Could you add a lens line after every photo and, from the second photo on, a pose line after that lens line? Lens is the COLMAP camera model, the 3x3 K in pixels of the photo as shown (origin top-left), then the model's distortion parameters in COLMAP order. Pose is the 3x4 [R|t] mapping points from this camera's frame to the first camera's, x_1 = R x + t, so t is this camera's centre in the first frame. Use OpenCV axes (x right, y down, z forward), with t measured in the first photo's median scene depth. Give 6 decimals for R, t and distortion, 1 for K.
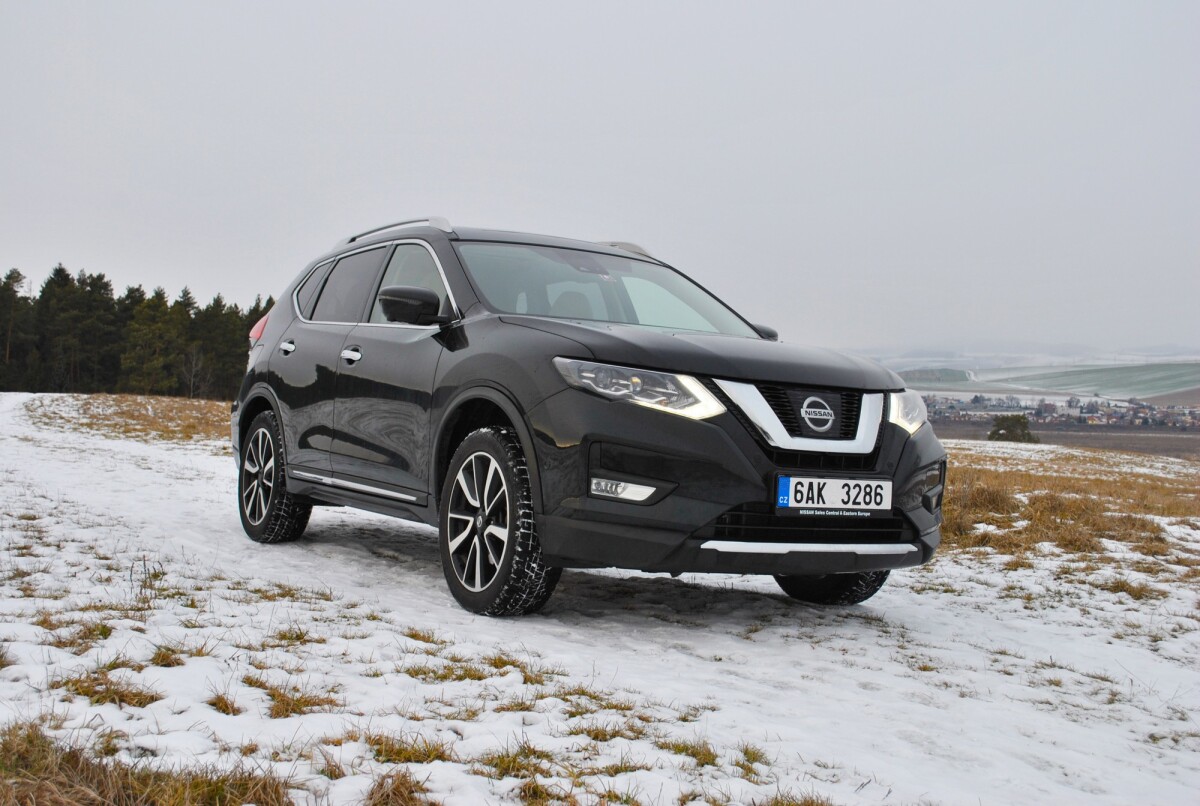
lens RADIAL K [[1485.6, 0, 605.0], [0, 1485.6, 401.0], [0, 0, 1]] dist [-0.055412, 0.000131]
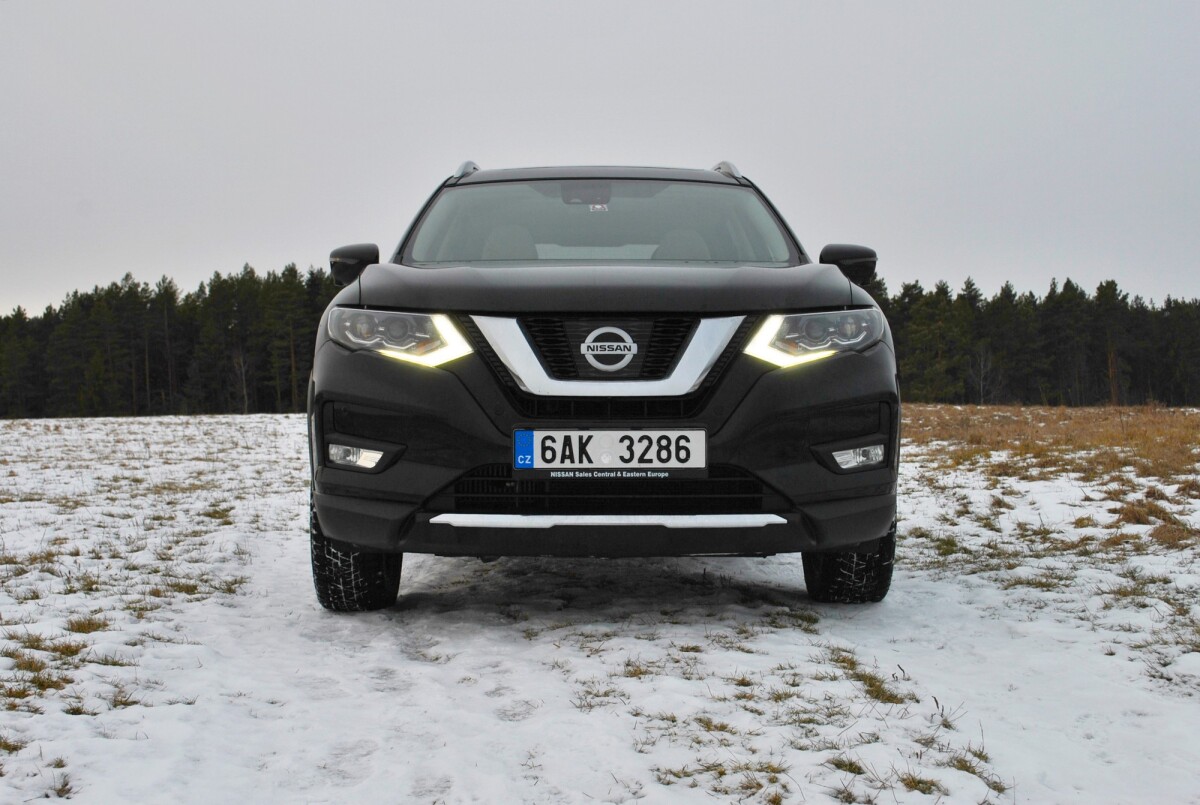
lens RADIAL K [[1715.2, 0, 521.5], [0, 1715.2, 401.8], [0, 0, 1]] dist [-0.095897, 0.019793]
pose [[0.855669, -0.062926, -0.513684, 0.564841], [0.061156, 0.997920, -0.020375, 0.052006], [0.513897, -0.013981, 0.857738, 0.206289]]
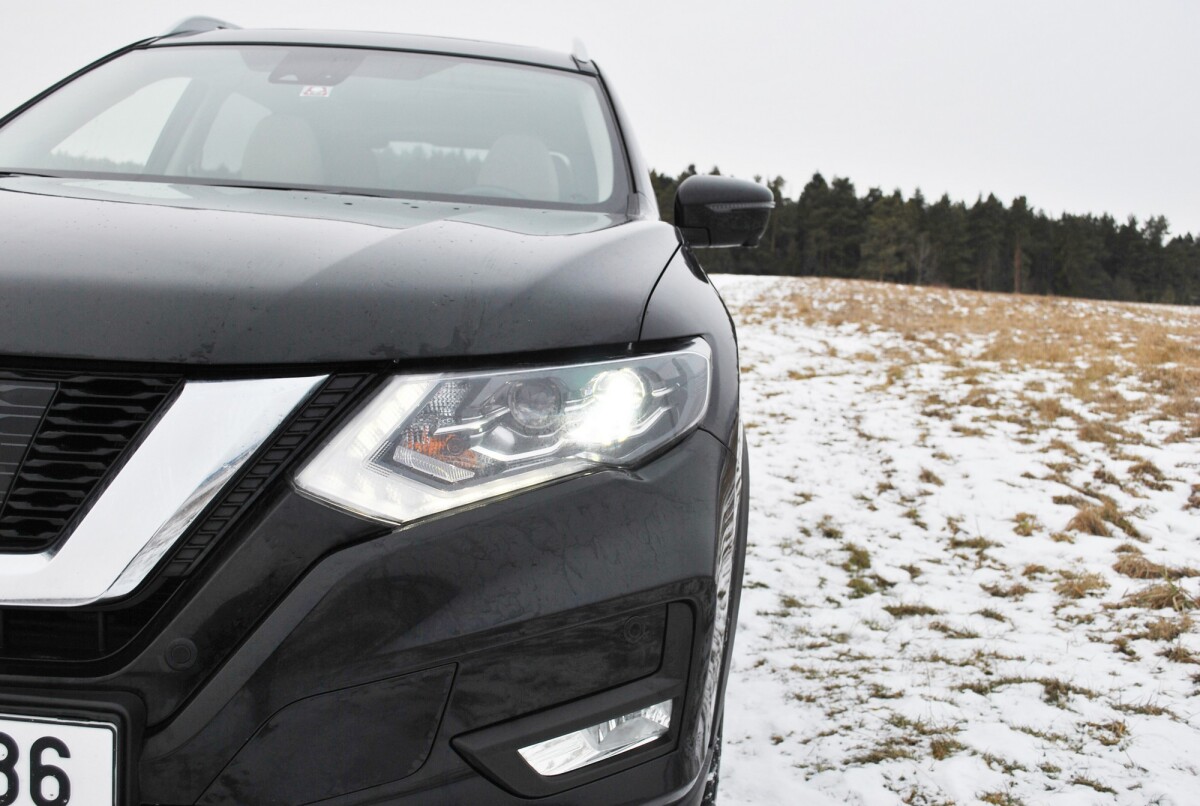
lens RADIAL K [[1246.6, 0, 594.6], [0, 1246.6, 395.7], [0, 0, 1]] dist [-0.058085, -0.006299]
pose [[0.862414, 0.051339, -0.503593, 0.376199], [-0.005494, 0.995734, 0.092102, -0.025323], [0.506173, -0.076664, 0.859018, 0.864386]]
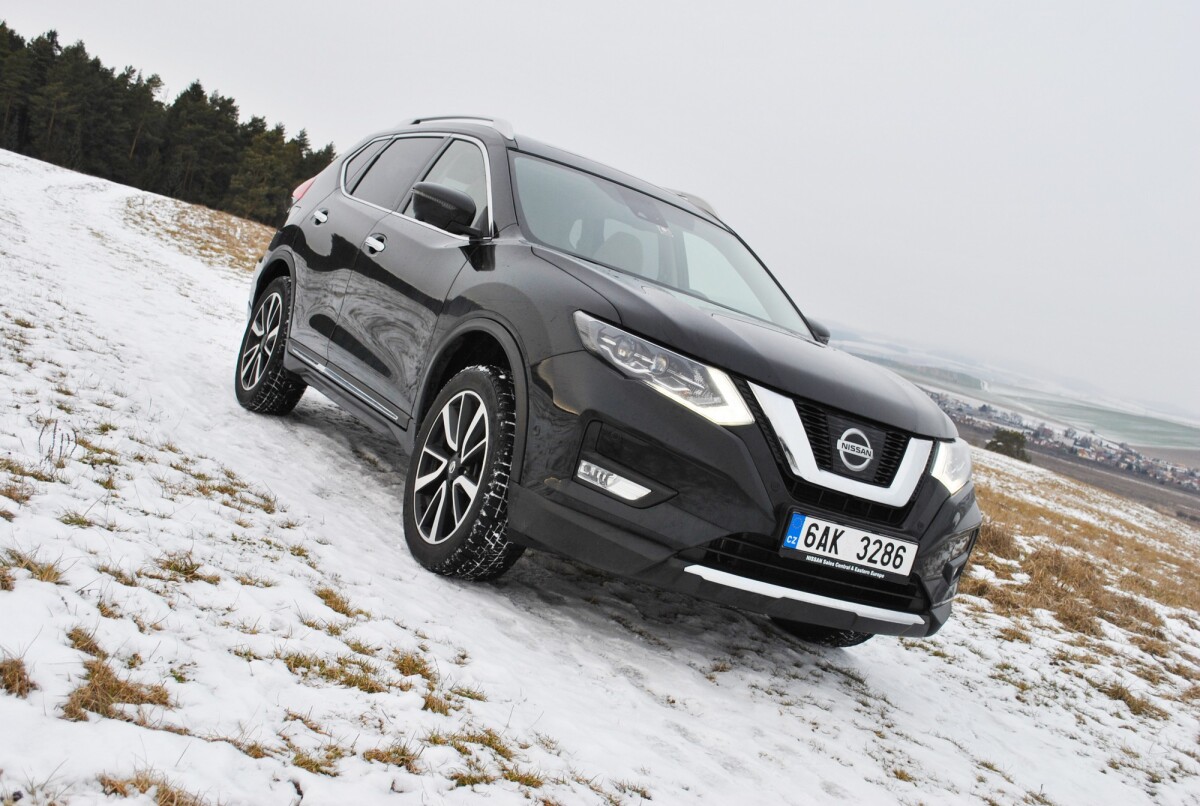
lens RADIAL K [[1364.1, 0, 600.0], [0, 1364.1, 403.0], [0, 0, 1]] dist [-0.067380, 0.022622]
pose [[0.968280, 0.248843, -0.022620, 0.010405], [-0.246972, 0.966869, 0.064570, -0.032012], [0.037939, -0.056936, 0.997657, 0.204623]]
